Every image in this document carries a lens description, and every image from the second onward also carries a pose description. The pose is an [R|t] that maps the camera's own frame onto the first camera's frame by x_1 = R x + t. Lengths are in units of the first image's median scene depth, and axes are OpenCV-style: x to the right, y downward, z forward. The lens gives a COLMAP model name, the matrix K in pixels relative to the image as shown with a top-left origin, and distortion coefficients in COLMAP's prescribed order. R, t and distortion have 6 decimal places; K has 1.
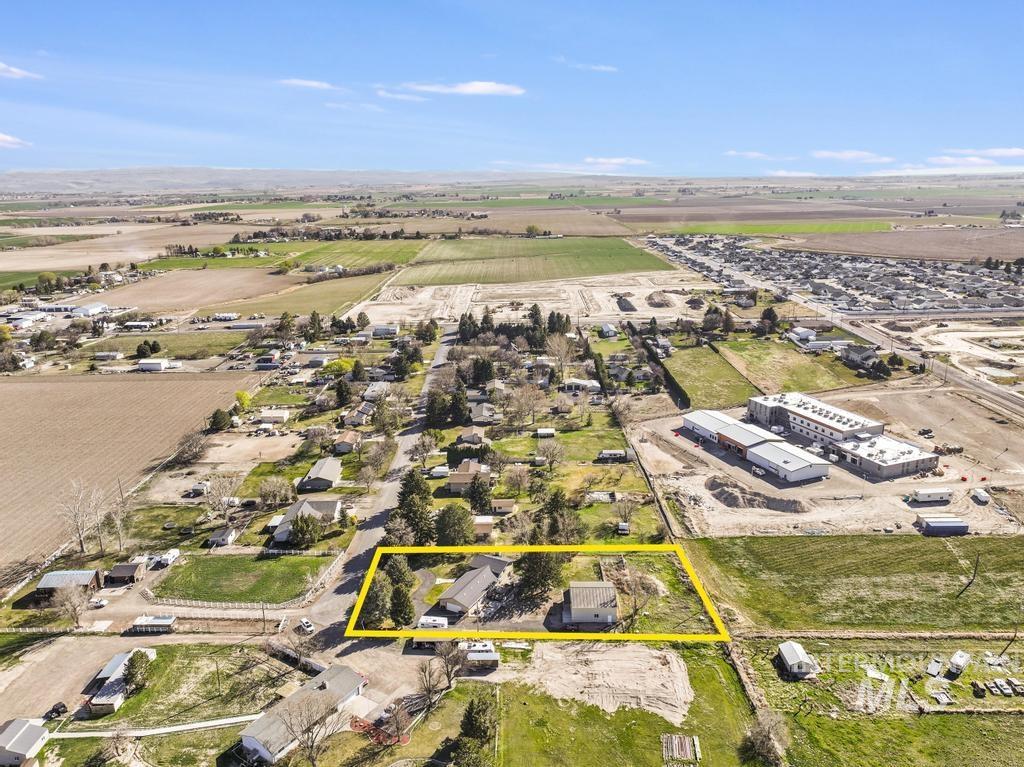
lens RADIAL K [[712.7, 0, 516.4], [0, 712.7, 381.1], [0, 0, 1]] dist [0.004537, 0.011226]
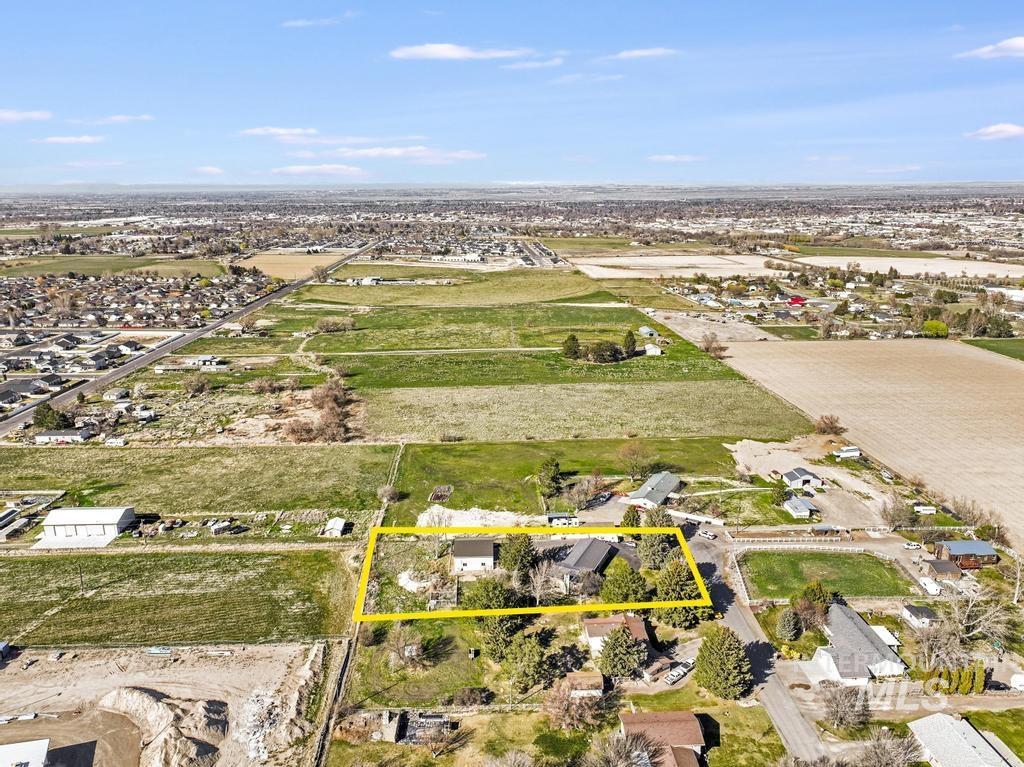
lens RADIAL K [[728.7, 0, 514.8], [0, 728.7, 384.3], [0, 0, 1]] dist [0.005752, 0.003602]
pose [[-0.998621, 0.030741, -0.042556, 0.078293], [0.004879, 0.861462, 0.507798, -0.480446], [0.052271, 0.506890, -0.860424, 1.761773]]
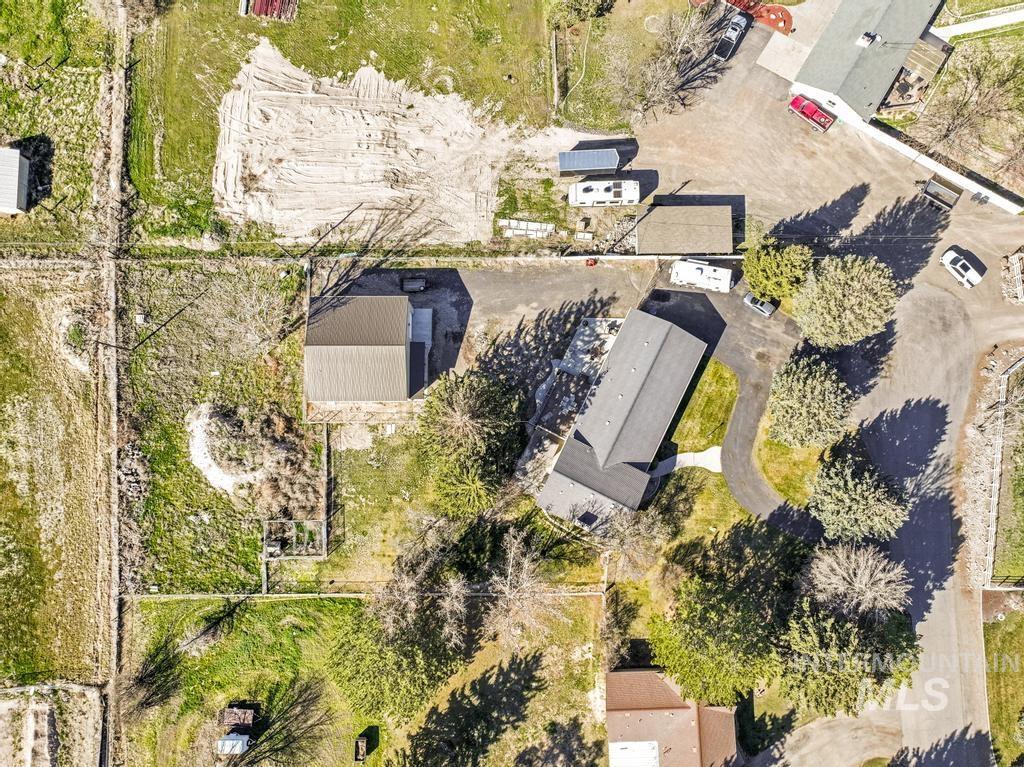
lens RADIAL K [[728.7, 0, 514.8], [0, 728.7, 384.3], [0, 0, 1]] dist [0.005752, 0.003602]
pose [[-0.999764, 0.020913, 0.005943, 0.006793], [0.002729, -0.150489, 0.988608, -0.144682], [0.021570, 0.988390, 0.150397, 0.902383]]
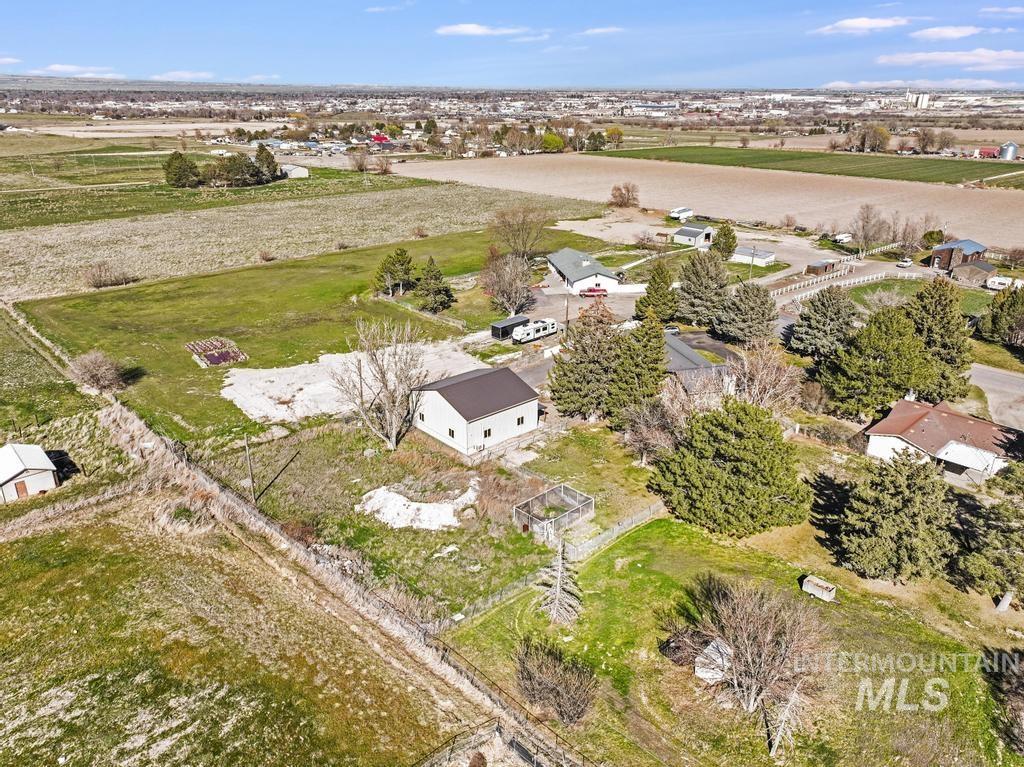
lens RADIAL K [[734.3, 0, 519.0], [0, 734.3, 383.6], [0, 0, 1]] dist [0.004286, 0.002096]
pose [[-0.727425, 0.261571, -0.634377, 0.372122], [-0.180433, 0.819048, 0.544614, 0.019492], [0.662040, 0.510629, -0.548600, 1.214228]]
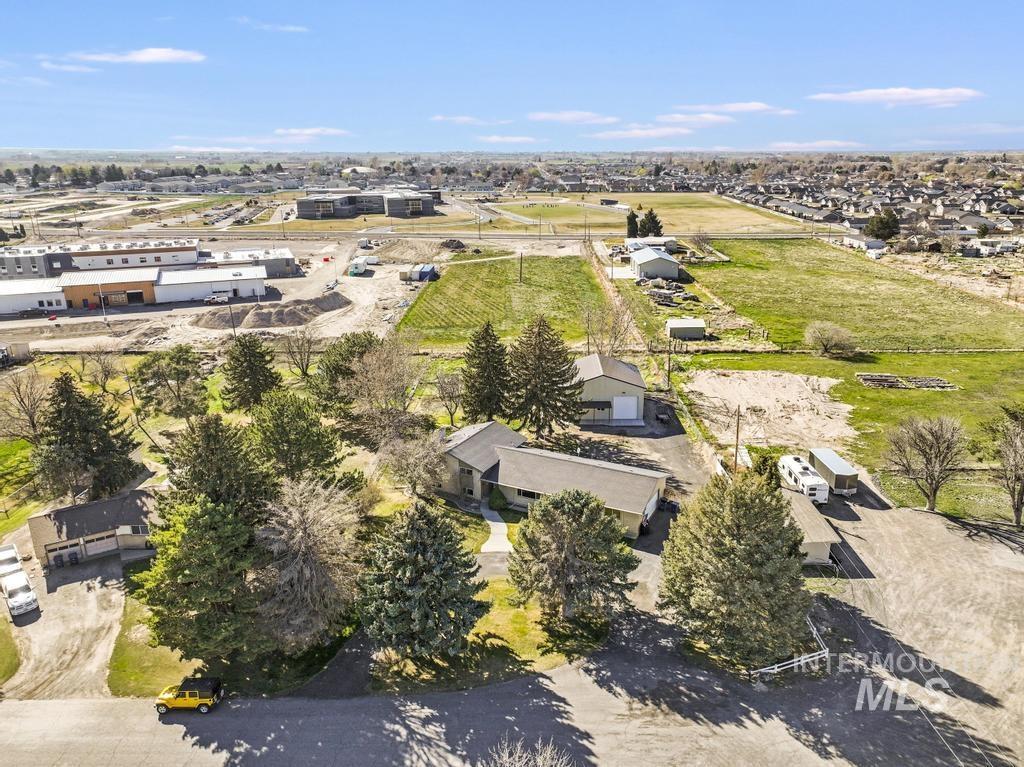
lens RADIAL K [[728.7, 0, 514.8], [0, 728.7, 384.3], [0, 0, 1]] dist [0.005752, 0.003602]
pose [[0.010813, -0.290966, 0.956672, -0.418711], [0.273585, 0.921083, 0.277050, 0.120220], [-0.961787, 0.258736, 0.089564, 0.957436]]
